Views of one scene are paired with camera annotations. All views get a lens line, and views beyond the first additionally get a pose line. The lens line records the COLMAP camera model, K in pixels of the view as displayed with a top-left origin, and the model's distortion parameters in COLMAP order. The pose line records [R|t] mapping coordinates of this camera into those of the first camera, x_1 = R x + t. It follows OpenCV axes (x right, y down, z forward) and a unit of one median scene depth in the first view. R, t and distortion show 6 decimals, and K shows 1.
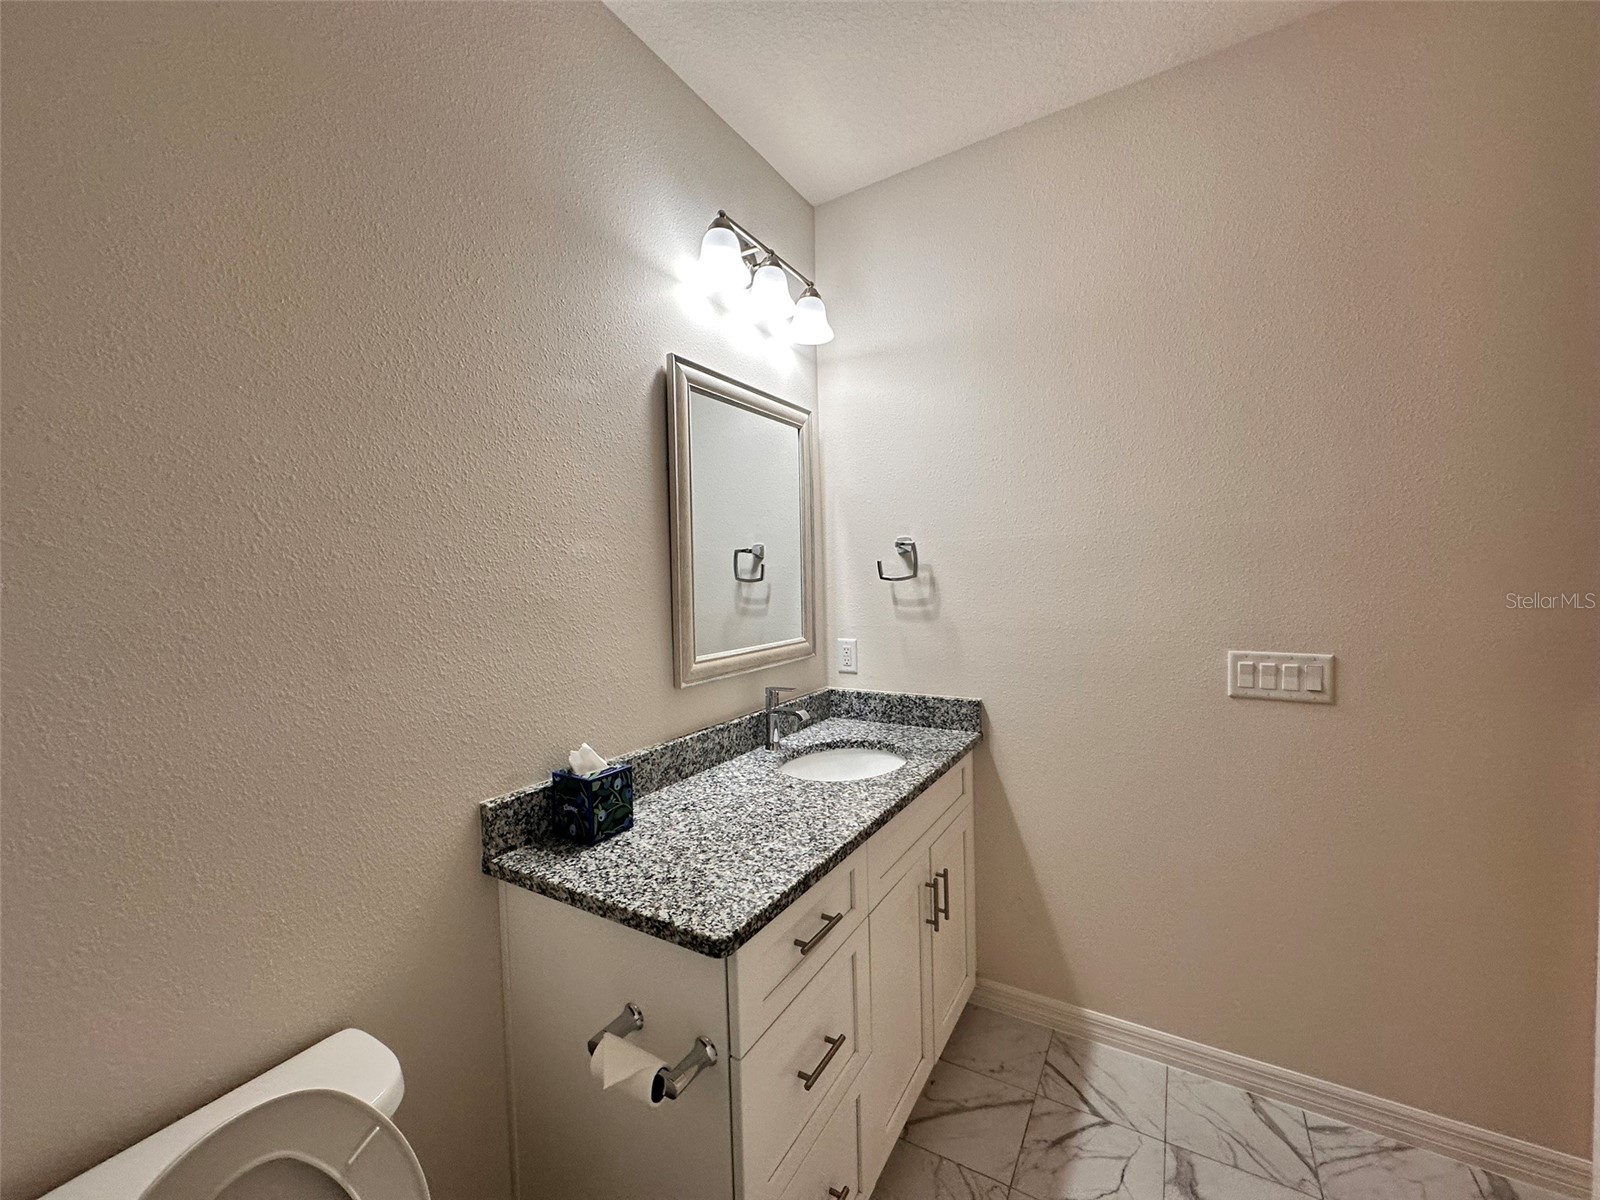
lens RADIAL K [[636.8, 0, 800.0], [0, 636.8, 600.0], [0, 0, 1]] dist [-0.003343, 0.000816]
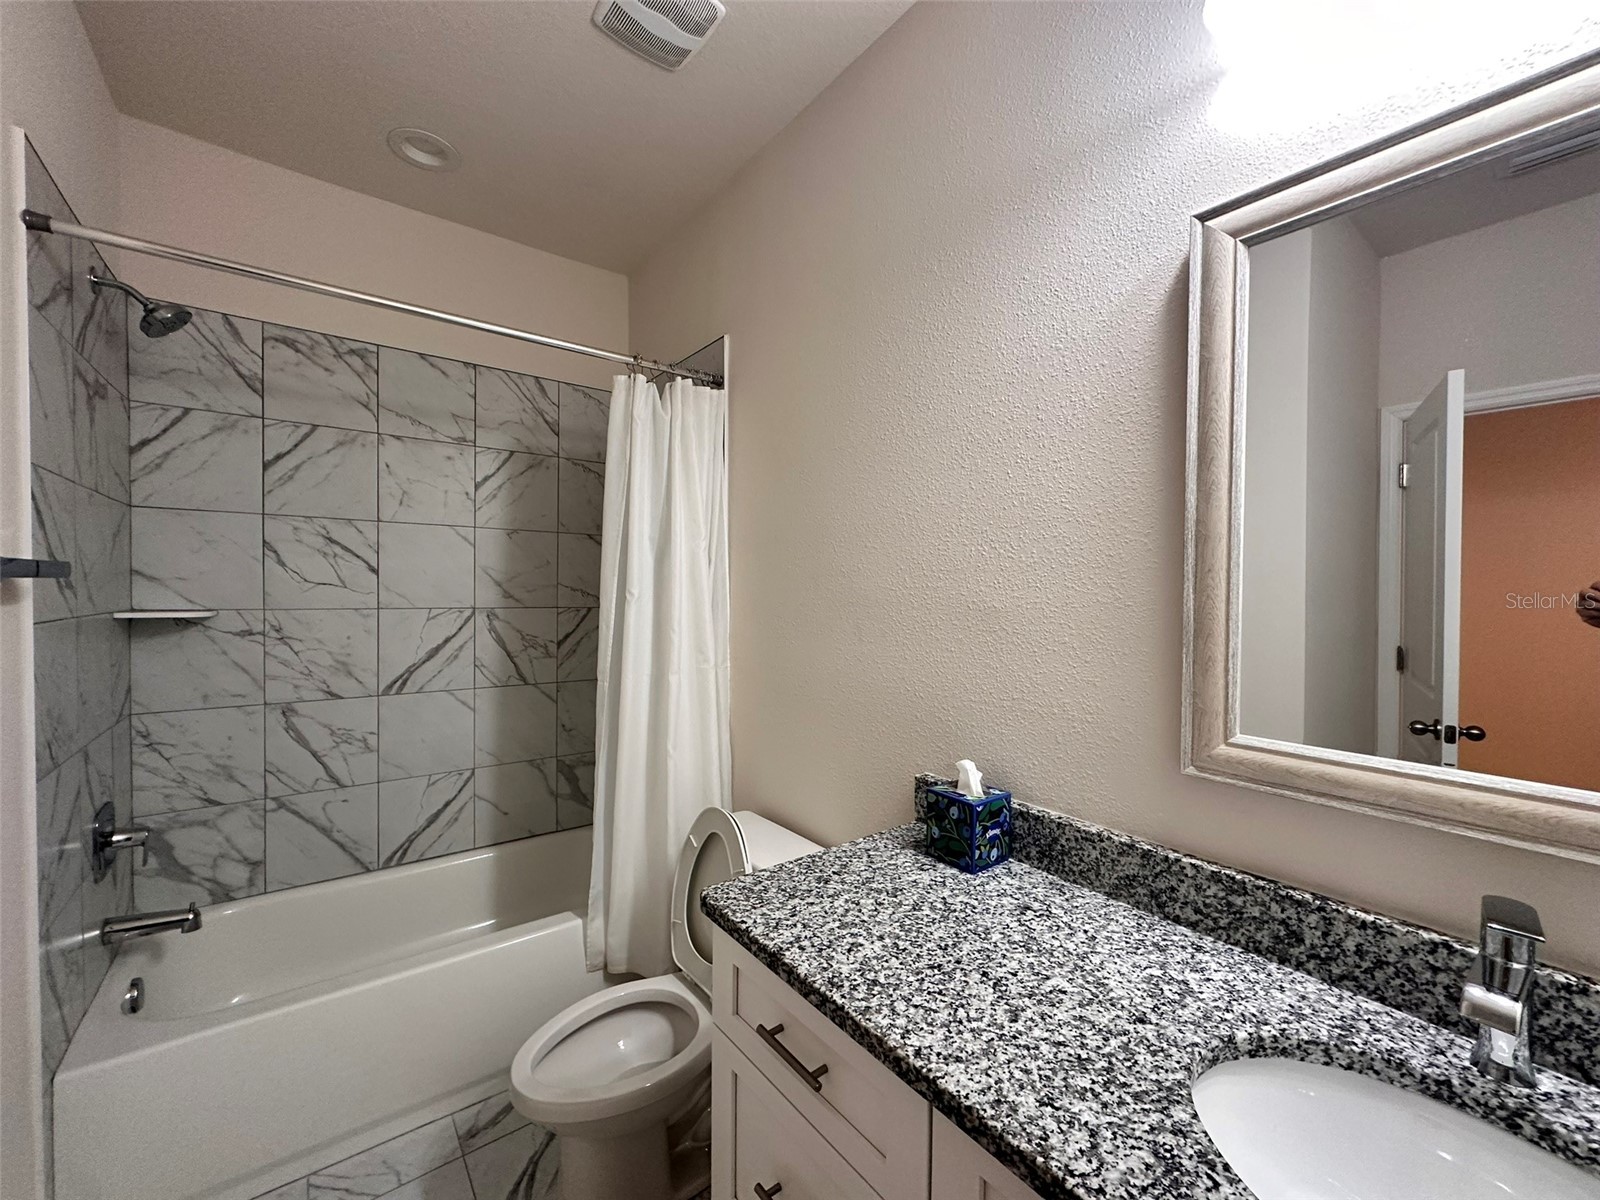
lens RADIAL K [[636.8, 0, 800.0], [0, 636.8, 600.0], [0, 0, 1]] dist [-0.003343, 0.000816]
pose [[-0.360496, 0.040427, -0.931884, 0.571605], [-0.032992, 0.997883, 0.056053, -0.053202], [0.932177, 0.050952, -0.358399, 1.000383]]
